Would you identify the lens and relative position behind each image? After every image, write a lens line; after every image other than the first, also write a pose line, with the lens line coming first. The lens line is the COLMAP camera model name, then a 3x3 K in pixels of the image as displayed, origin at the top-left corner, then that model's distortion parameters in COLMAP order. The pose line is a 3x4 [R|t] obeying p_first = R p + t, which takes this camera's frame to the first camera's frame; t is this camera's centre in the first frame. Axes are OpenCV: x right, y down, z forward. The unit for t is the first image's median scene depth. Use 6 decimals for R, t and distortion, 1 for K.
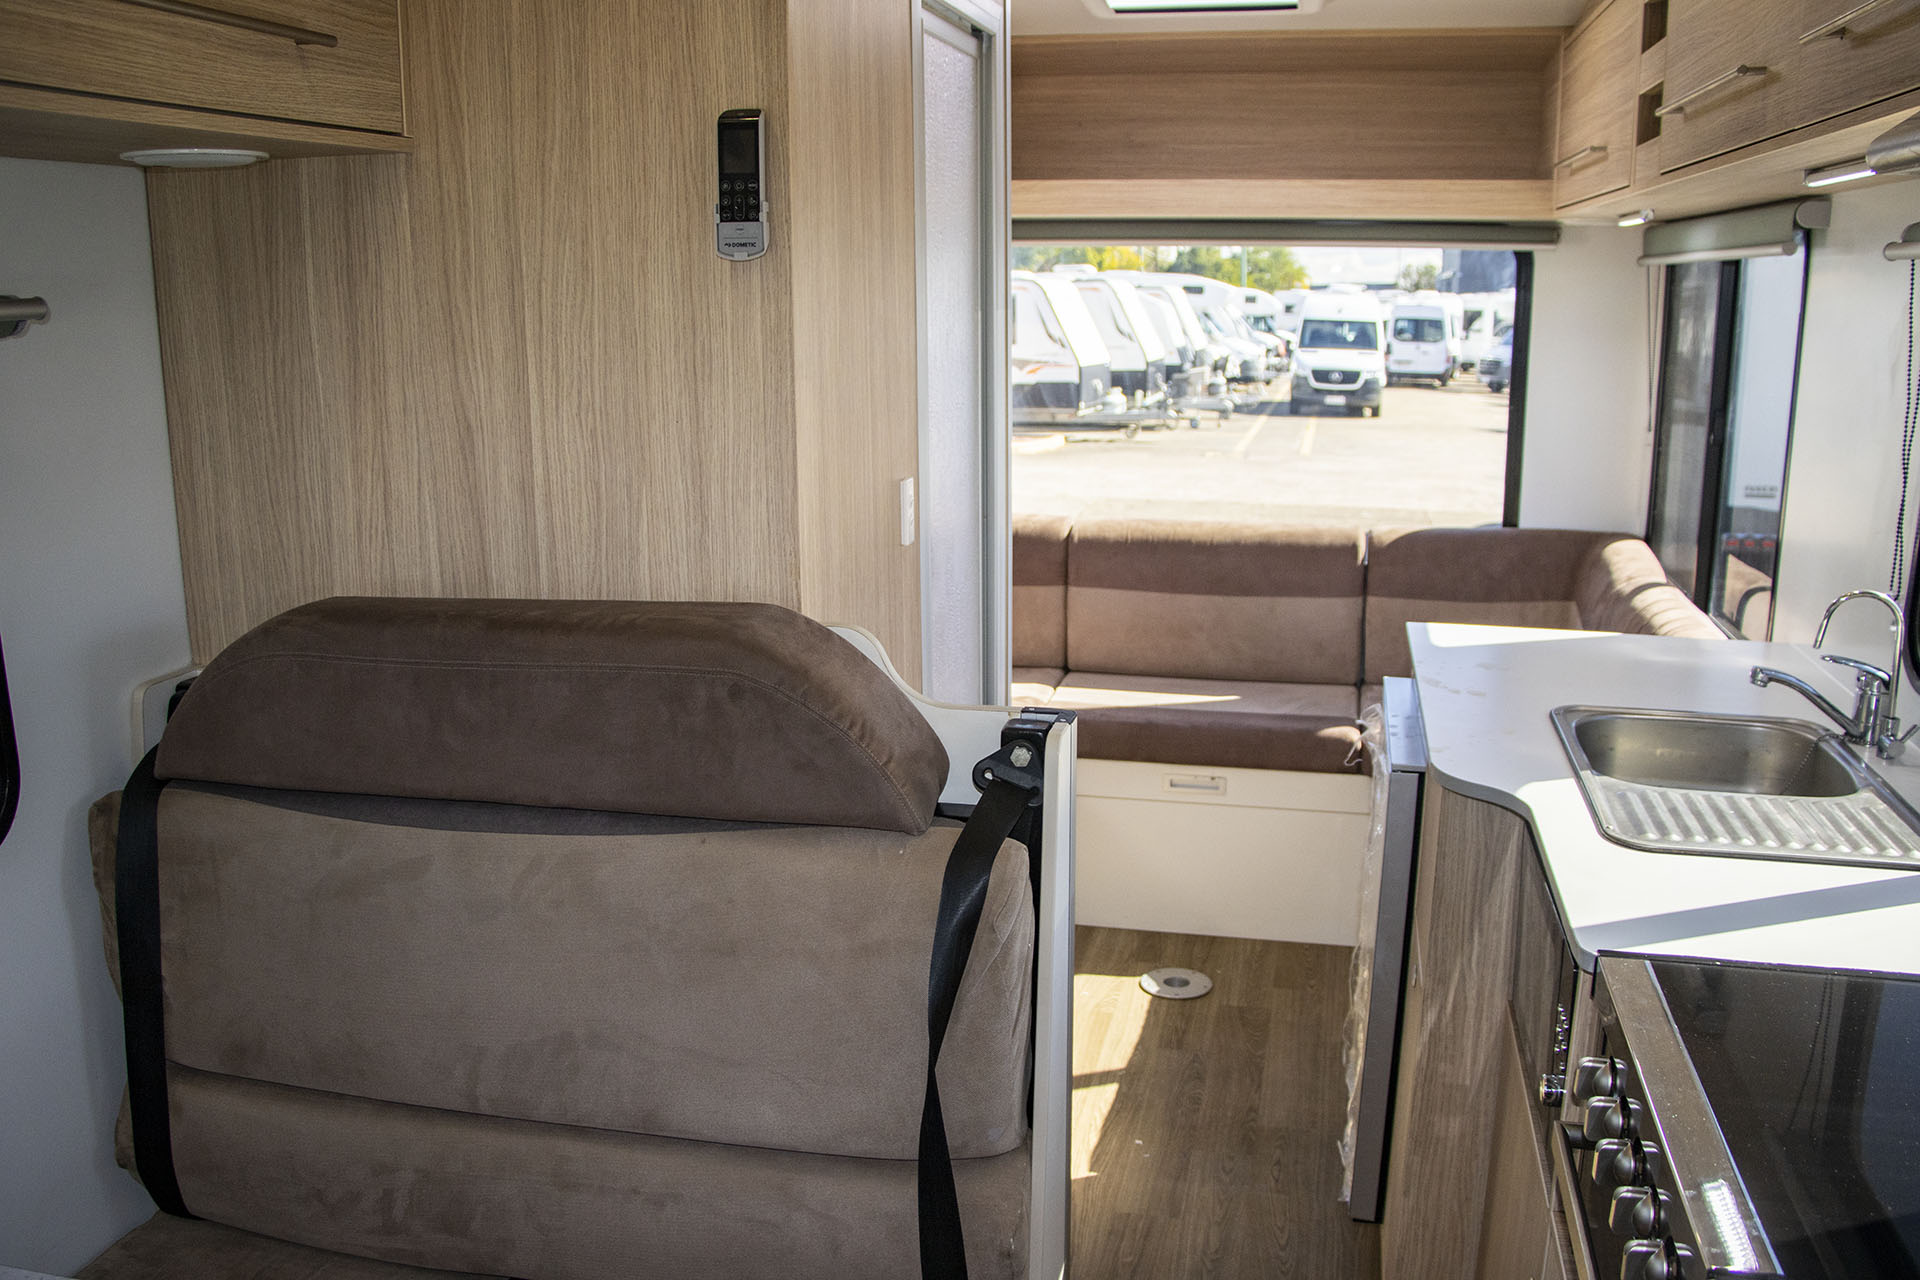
lens RADIAL K [[1580.7, 0, 960.0], [0, 1580.7, 619.5], [0, 0, 1]] dist [-0.176835, 0.133584]
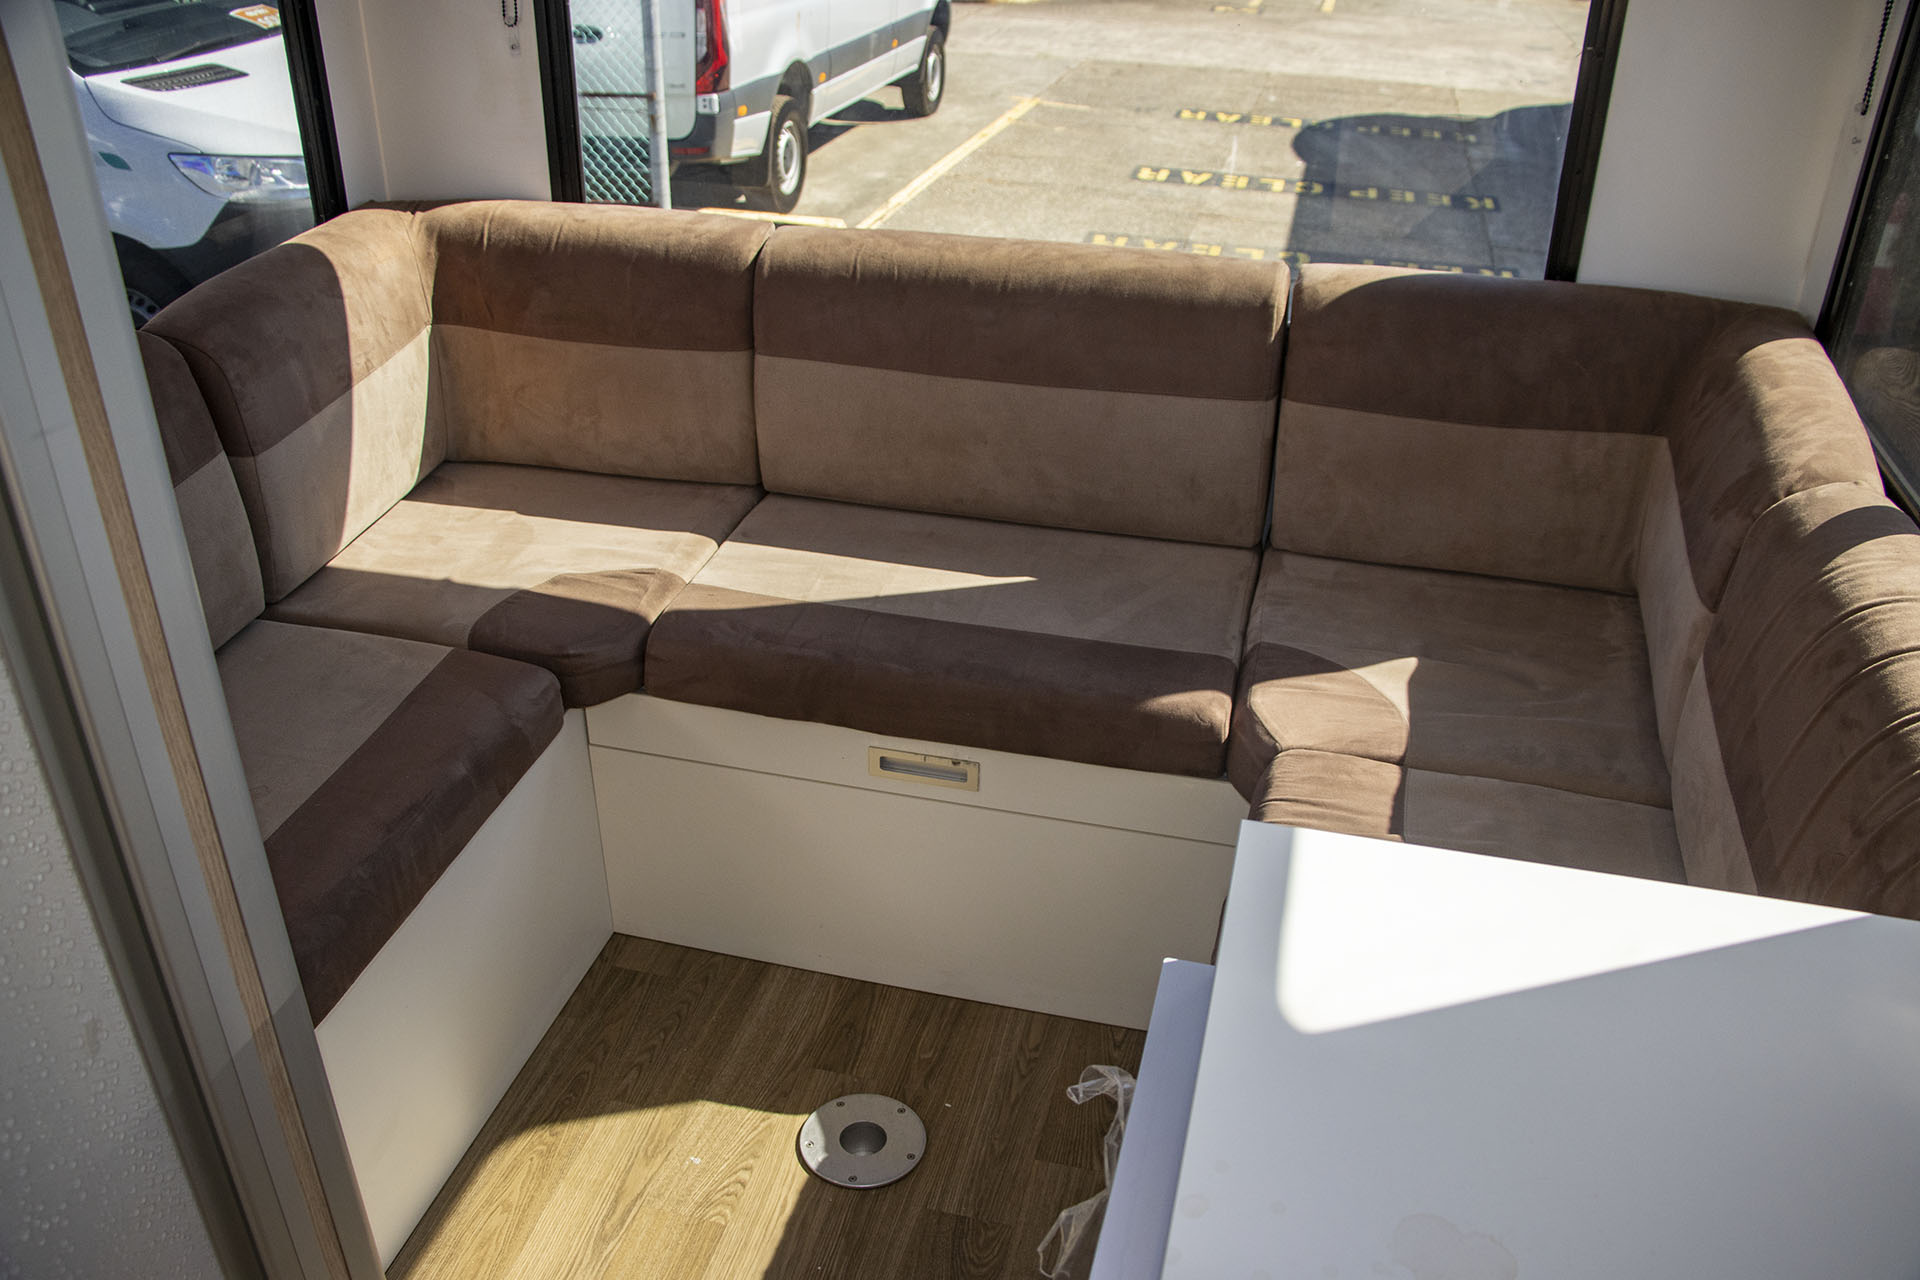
lens RADIAL K [[1580.7, 0, 960.0], [0, 1580.7, 619.5], [0, 0, 1]] dist [-0.176835, 0.133584]
pose [[0.999786, 0.020663, -0.000877, 0.151525], [-0.019606, 0.960414, 0.277886, -0.090837], [0.006585, -0.277809, 0.960614, 0.459848]]
